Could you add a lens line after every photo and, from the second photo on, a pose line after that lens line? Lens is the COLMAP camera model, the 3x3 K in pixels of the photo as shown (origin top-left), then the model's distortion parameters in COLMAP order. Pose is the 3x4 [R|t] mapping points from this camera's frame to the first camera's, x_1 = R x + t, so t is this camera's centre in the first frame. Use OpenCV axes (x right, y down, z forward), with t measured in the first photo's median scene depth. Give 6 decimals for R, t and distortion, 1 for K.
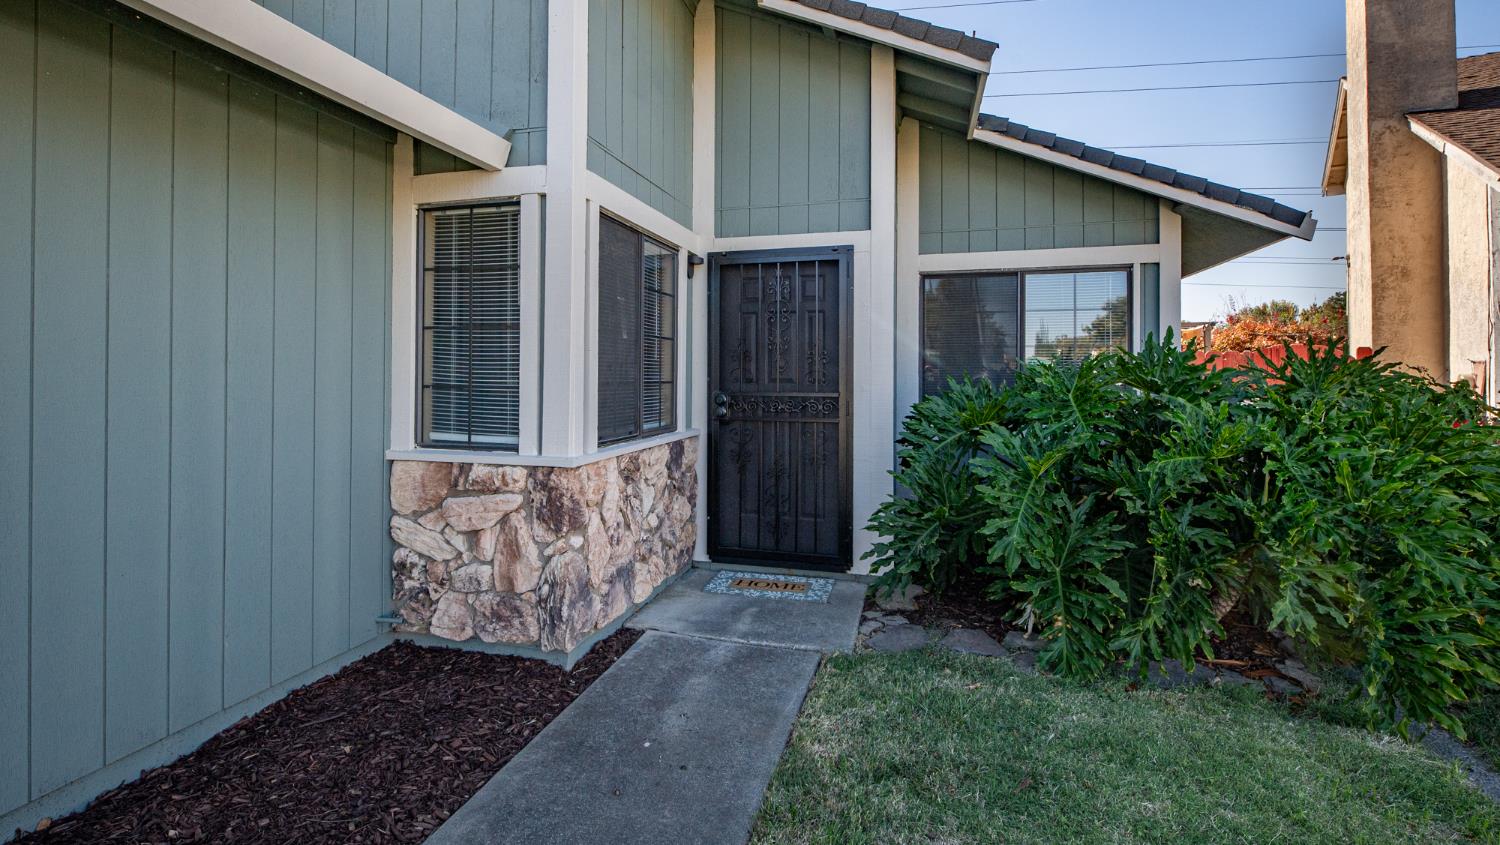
lens RADIAL K [[485.2, 0, 790.7], [0, 485.2, 362.0], [0, 0, 1]] dist [0.000409, -0.000004]
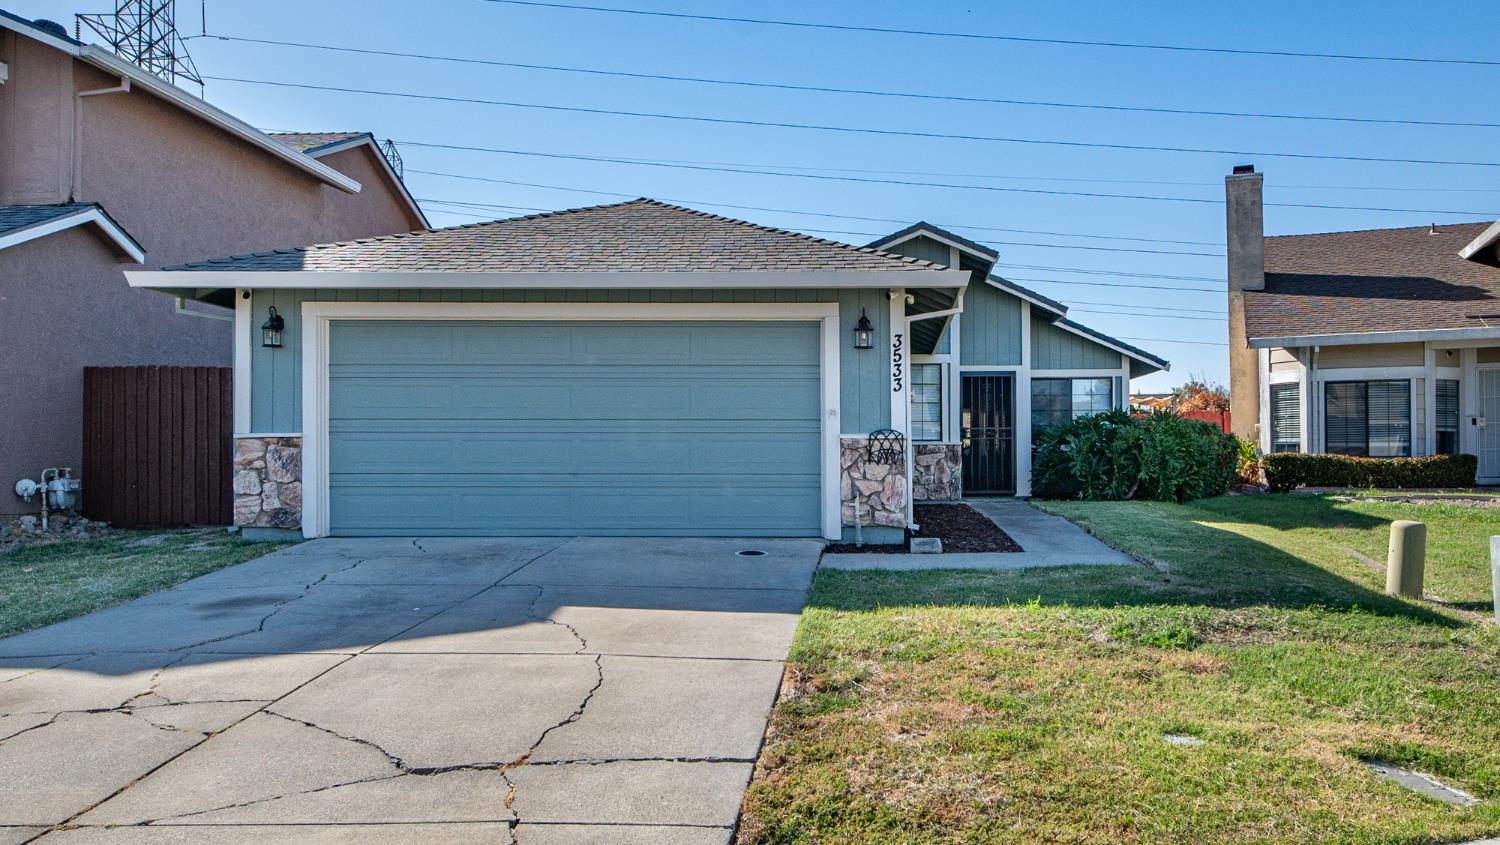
lens RADIAL K [[1080.7, 0, 750.0], [0, 1080.7, 422.5], [0, 0, 1]] dist [0.006512, 0.002779]
pose [[0.971144, 0.000937, 0.238492, -2.957020], [0.005730, 0.999612, -0.027257, 0.210363], [-0.238425, 0.027837, 0.970762, -4.805704]]
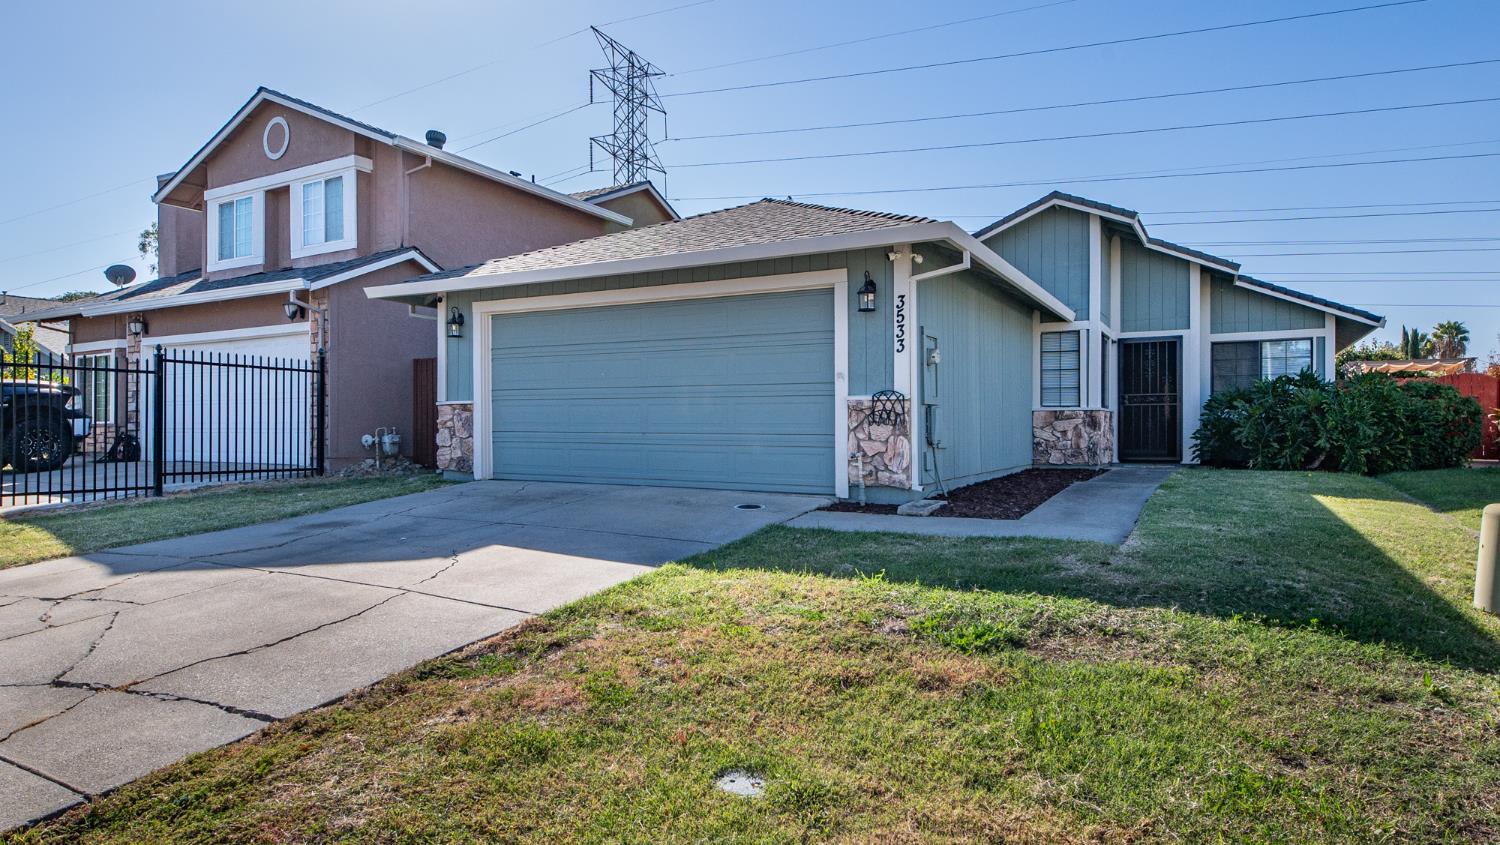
lens RADIAL K [[787.9, 0, 803.0], [0, 787.9, 427.4], [0, 0, 1]] dist [0.002967, 0.000020]
pose [[0.976091, -0.002224, -0.217351, -1.028630], [0.001956, 0.999997, -0.001451, 0.275540], [0.217353, 0.000991, 0.976092, -3.895563]]
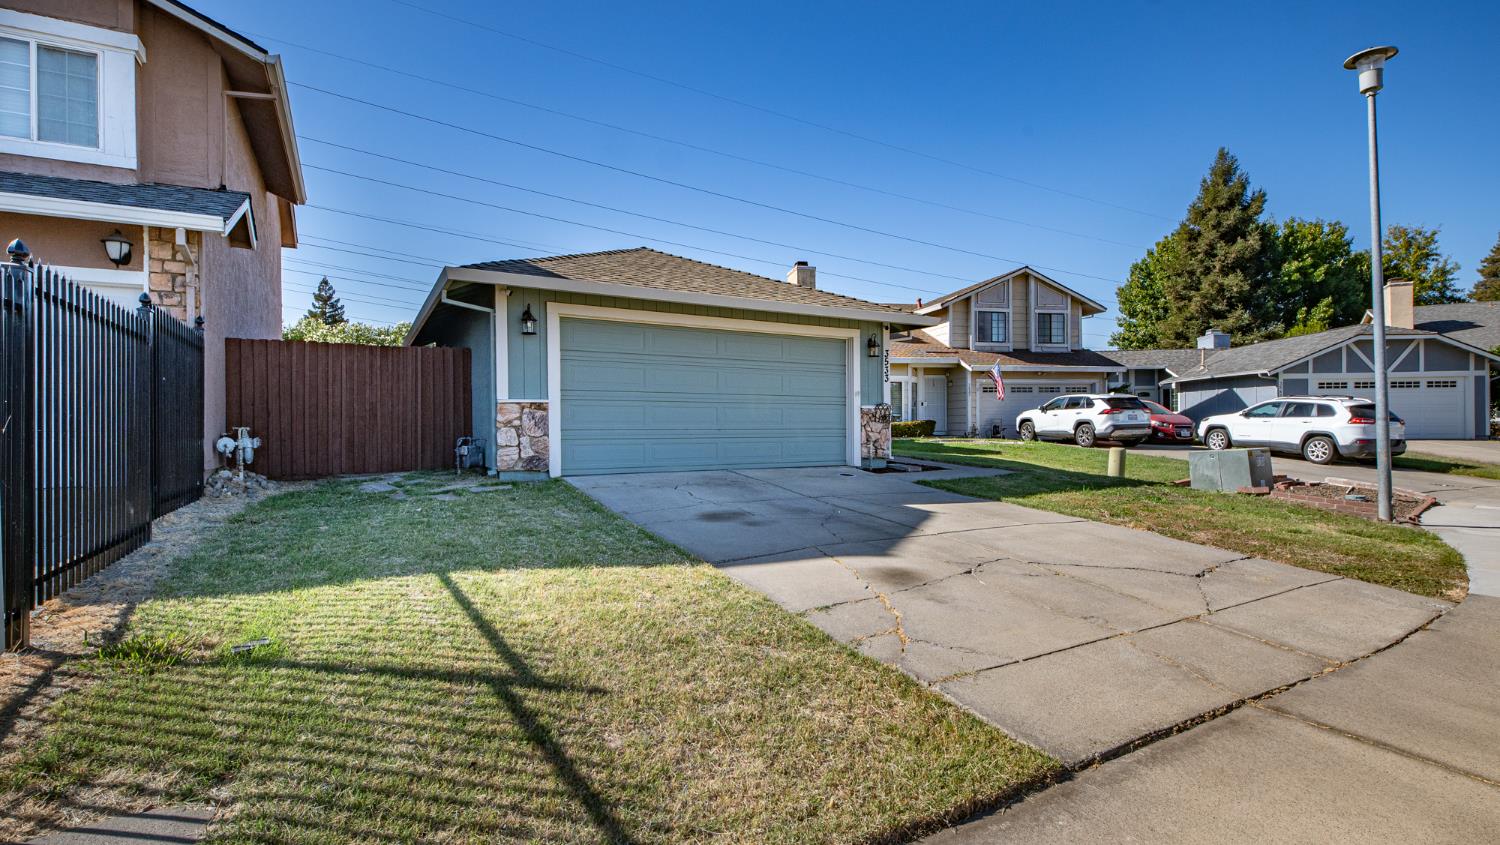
lens RADIAL K [[680.5, 0, 750.0], [0, 680.5, 422.5], [0, 0, 1]] dist [0.001582, -0.000329]
pose [[0.725338, -0.006473, 0.688362, -5.404128], [0.003002, 0.999976, 0.006240, 0.226933], [-0.688386, -0.002460, 0.725340, -3.567582]]
